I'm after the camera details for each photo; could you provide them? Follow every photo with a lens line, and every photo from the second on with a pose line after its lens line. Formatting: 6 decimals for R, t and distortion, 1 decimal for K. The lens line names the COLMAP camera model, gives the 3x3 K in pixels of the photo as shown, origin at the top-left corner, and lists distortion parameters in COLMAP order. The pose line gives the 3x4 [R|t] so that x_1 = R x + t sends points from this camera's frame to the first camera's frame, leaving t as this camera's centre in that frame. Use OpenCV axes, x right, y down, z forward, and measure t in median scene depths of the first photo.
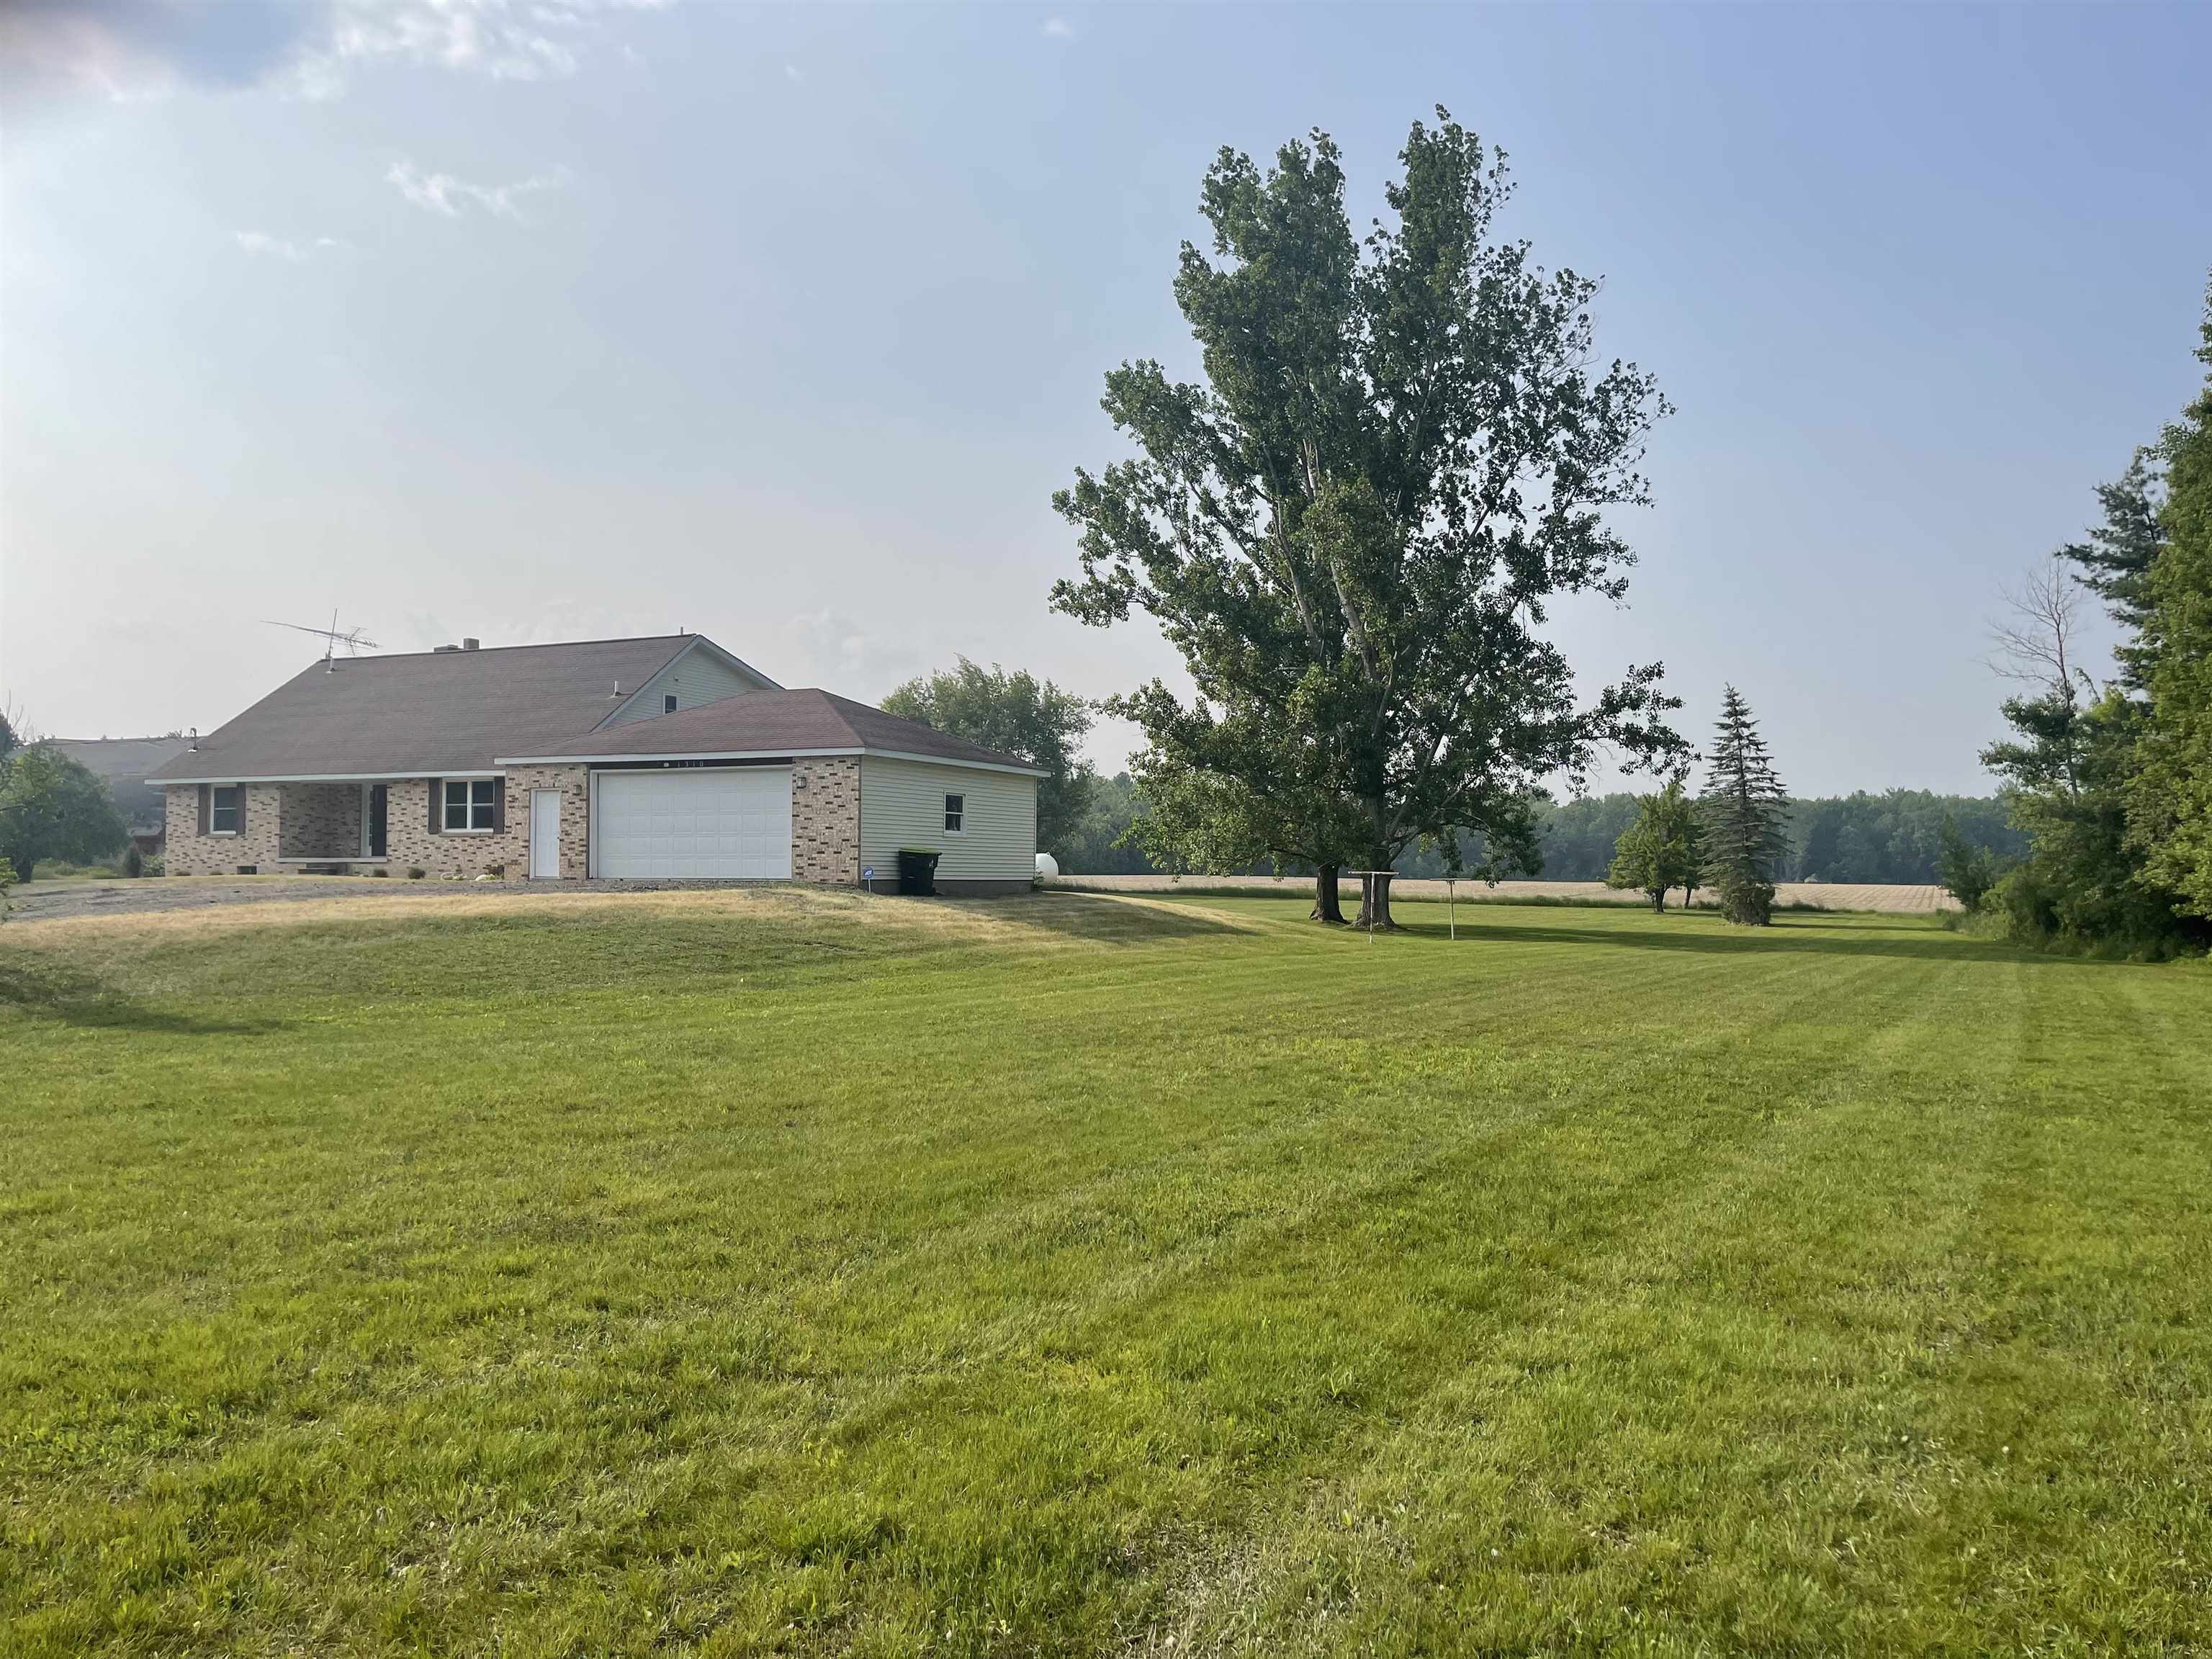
lens RADIAL K [[1669.4, 0, 1103.3], [0, 1669.4, 840.0], [0, 0, 1]] dist [0.051486, -0.019625]
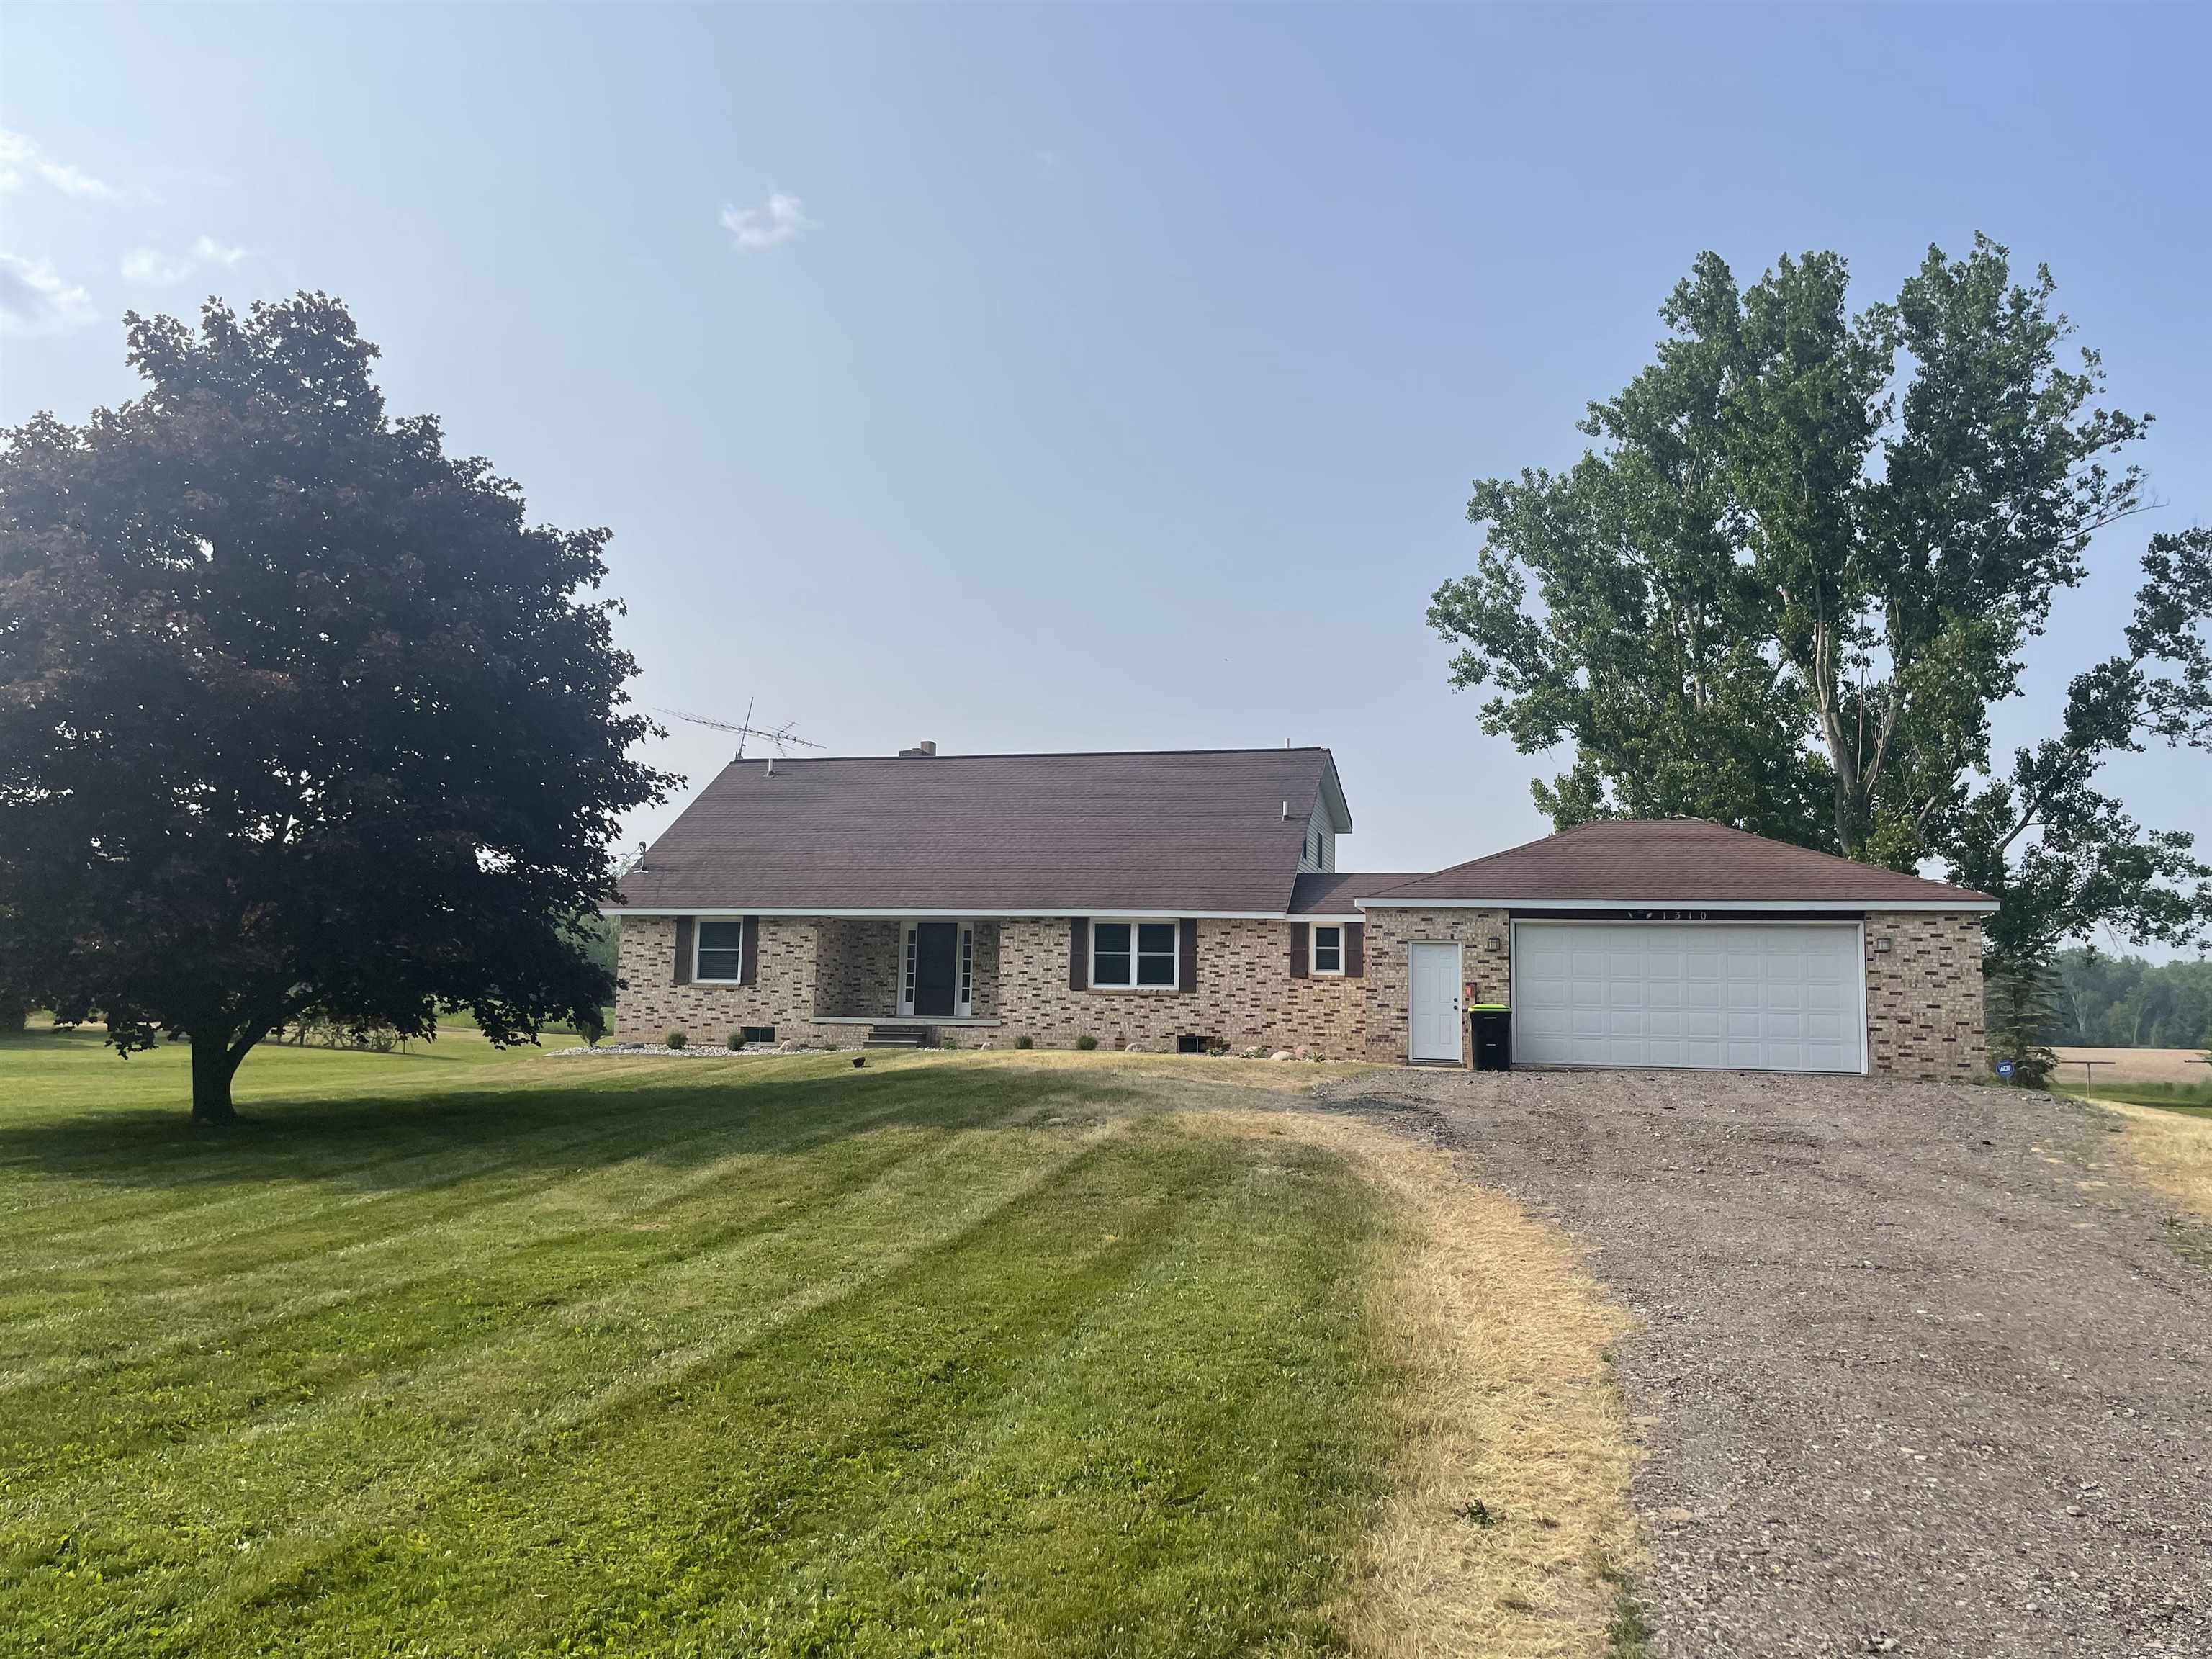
lens RADIAL K [[1669.4, 0, 1109.4], [0, 1669.4, 814.9], [0, 0, 1]] dist [0.051486, -0.019625]
pose [[0.982881, 0.036179, 0.180657, -0.524682], [-0.018663, 0.995038, -0.097728, -0.009213], [-0.183296, 0.092684, 0.978679, 0.240326]]
